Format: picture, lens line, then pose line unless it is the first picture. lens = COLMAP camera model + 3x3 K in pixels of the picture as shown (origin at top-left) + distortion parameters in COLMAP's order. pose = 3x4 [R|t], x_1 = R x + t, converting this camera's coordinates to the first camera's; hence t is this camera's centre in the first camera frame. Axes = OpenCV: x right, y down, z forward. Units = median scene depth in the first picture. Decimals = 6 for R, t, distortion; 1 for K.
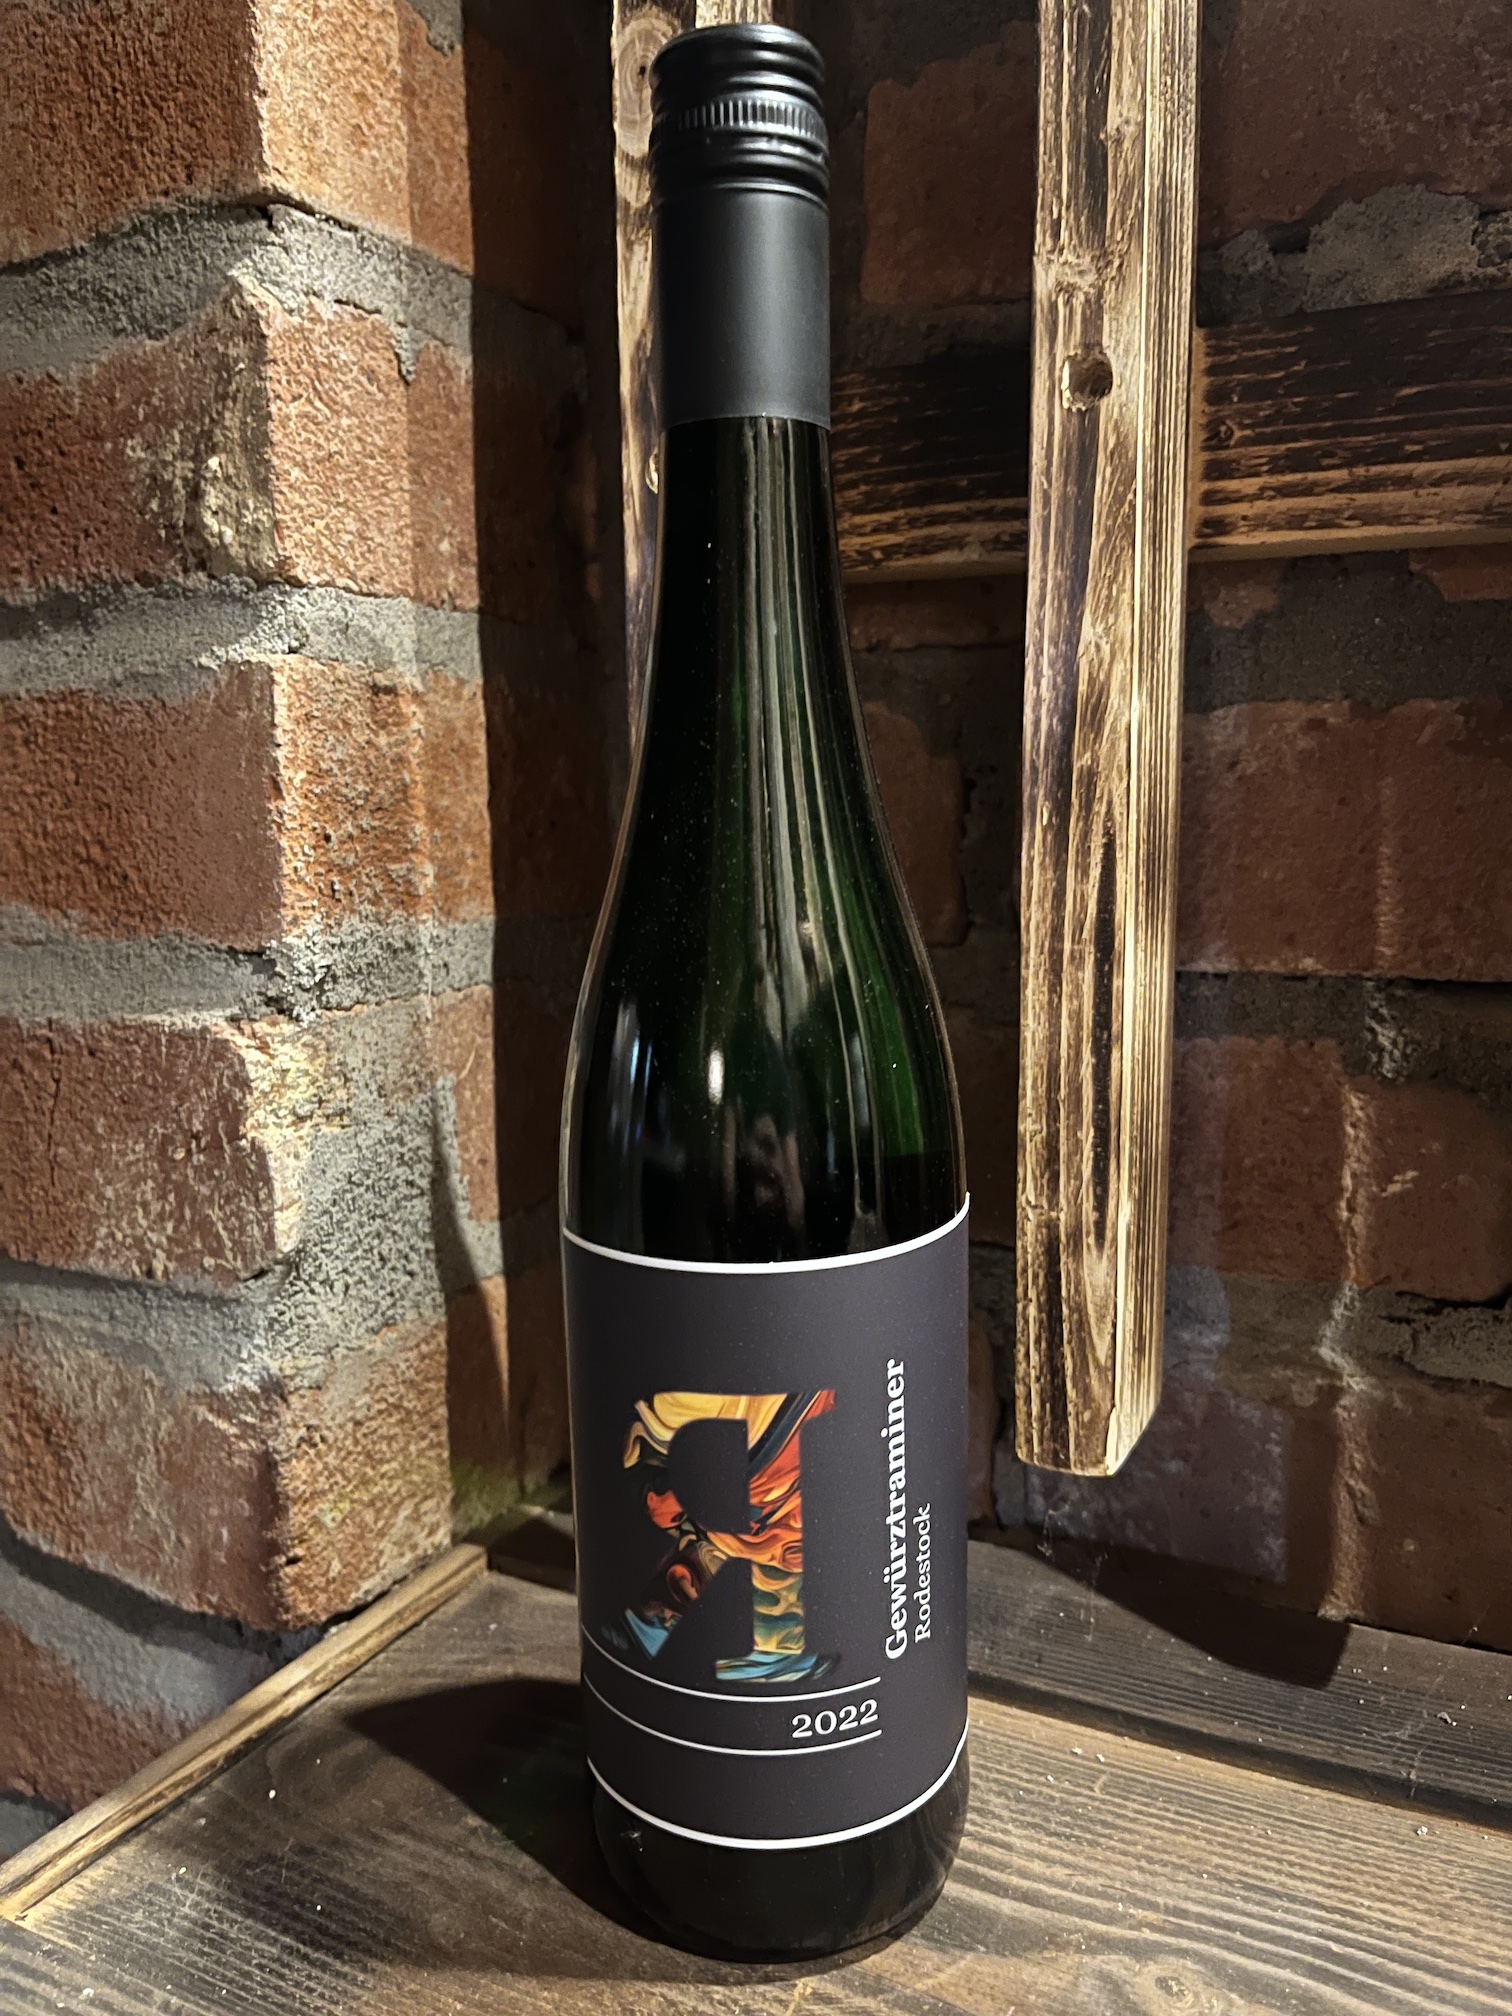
lens RADIAL K [[1552.2, 0, 758.5], [0, 1552.2, 1009.2], [0, 0, 1]] dist [-0.000543, 0.003848]
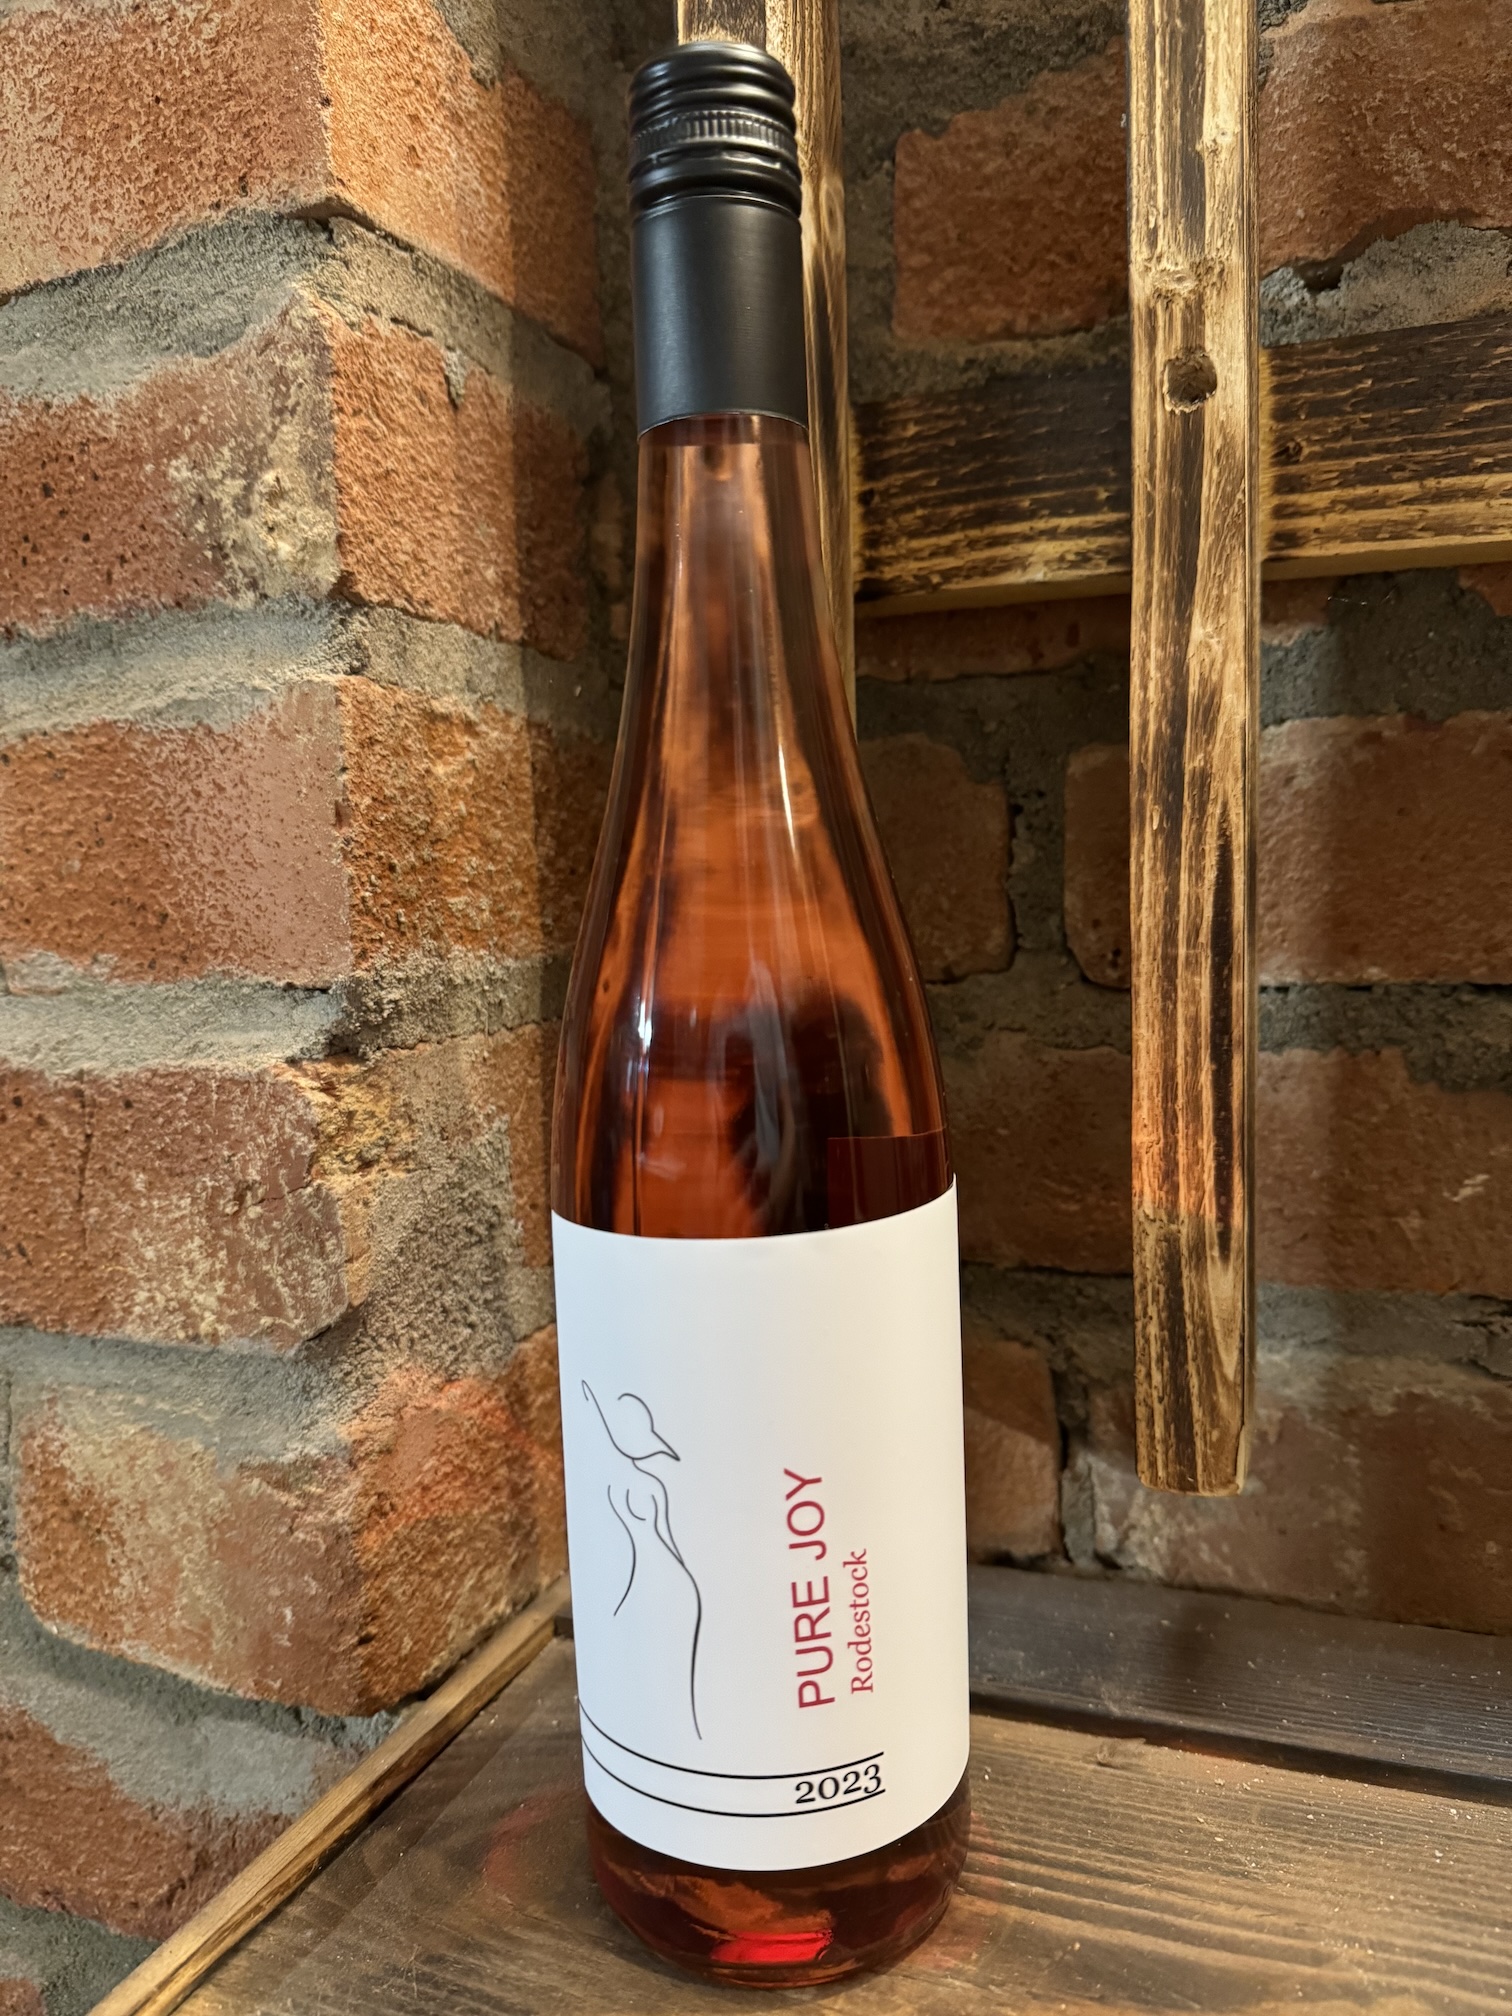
lens RADIAL K [[1463.3, 0, 758.6], [0, 1463.3, 1010.8], [0, 0, 1]] dist [-0.031693, 0.004615]
pose [[0.995825, -0.029544, 0.086374, -0.133018], [0.033858, 0.998229, -0.048917, 0.029412], [-0.084776, 0.051637, 0.995061, 0.095543]]
